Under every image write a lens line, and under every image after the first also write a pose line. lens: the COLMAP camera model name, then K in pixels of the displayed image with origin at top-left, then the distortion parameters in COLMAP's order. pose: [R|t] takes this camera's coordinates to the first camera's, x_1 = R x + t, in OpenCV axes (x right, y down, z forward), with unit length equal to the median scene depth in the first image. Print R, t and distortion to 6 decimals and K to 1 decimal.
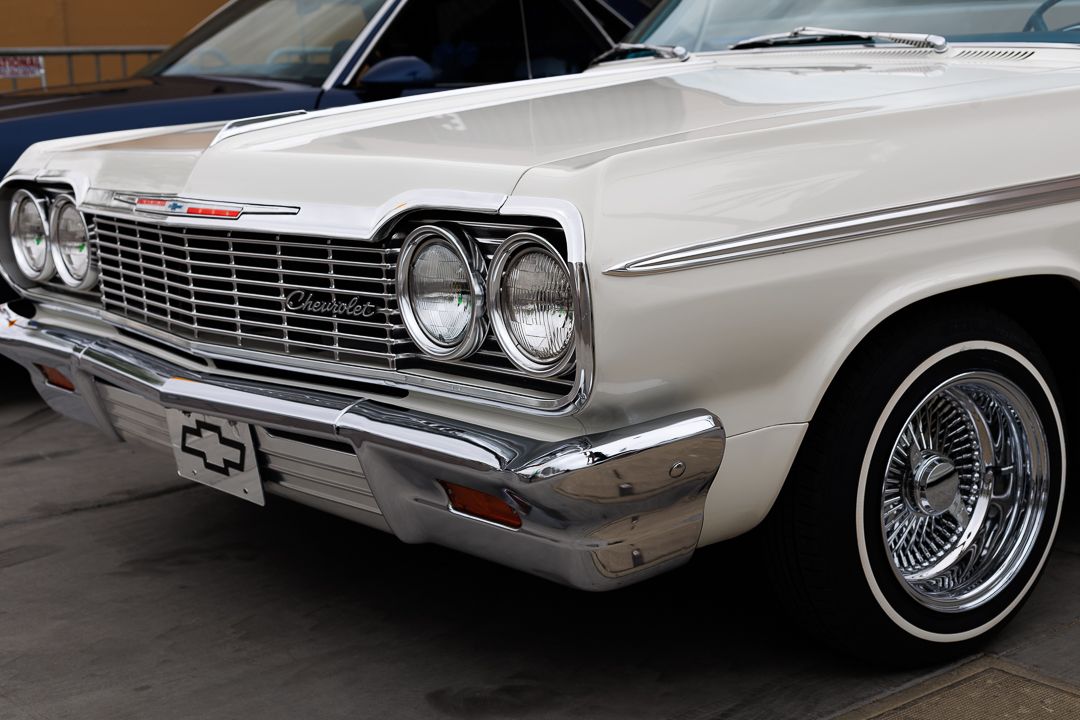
lens RADIAL K [[1561.3, 0, 536.7], [0, 1561.3, 383.6], [0, 0, 1]] dist [-0.021472, 0.110626]
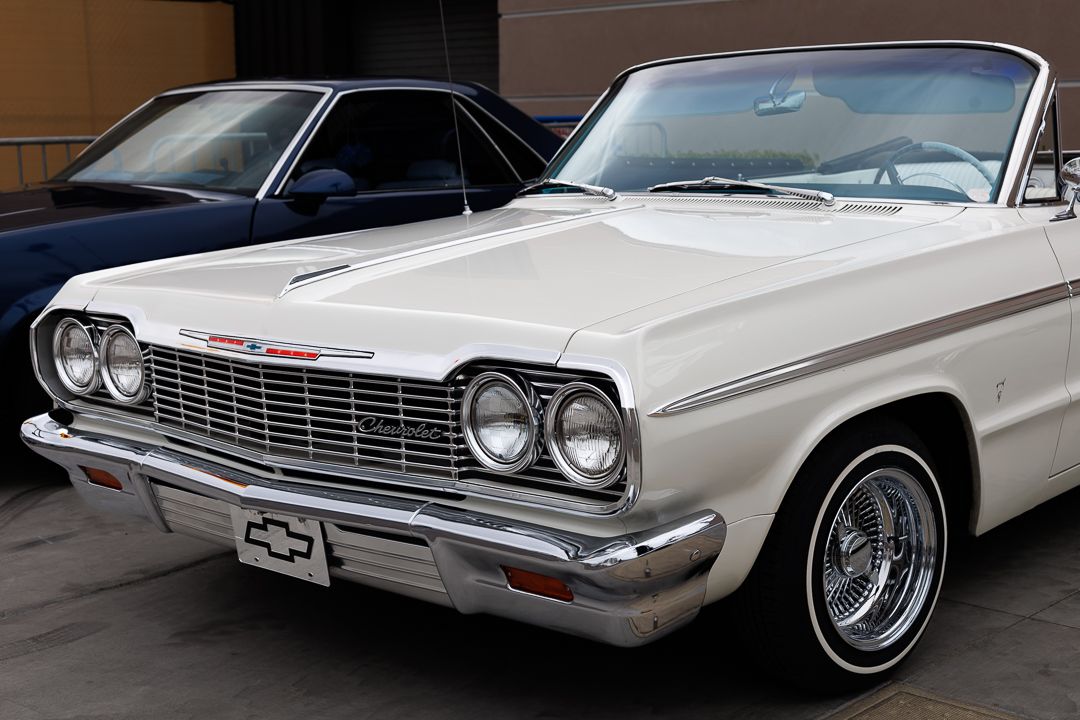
lens RADIAL K [[1561.3, 0, 536.7], [0, 1561.3, 383.6], [0, 0, 1]] dist [-0.021472, 0.110626]
pose [[0.990298, -0.017270, 0.137885, -0.183789], [0.020565, 0.999535, -0.022514, -0.052757], [-0.137432, 0.025131, 0.990192, -0.260891]]
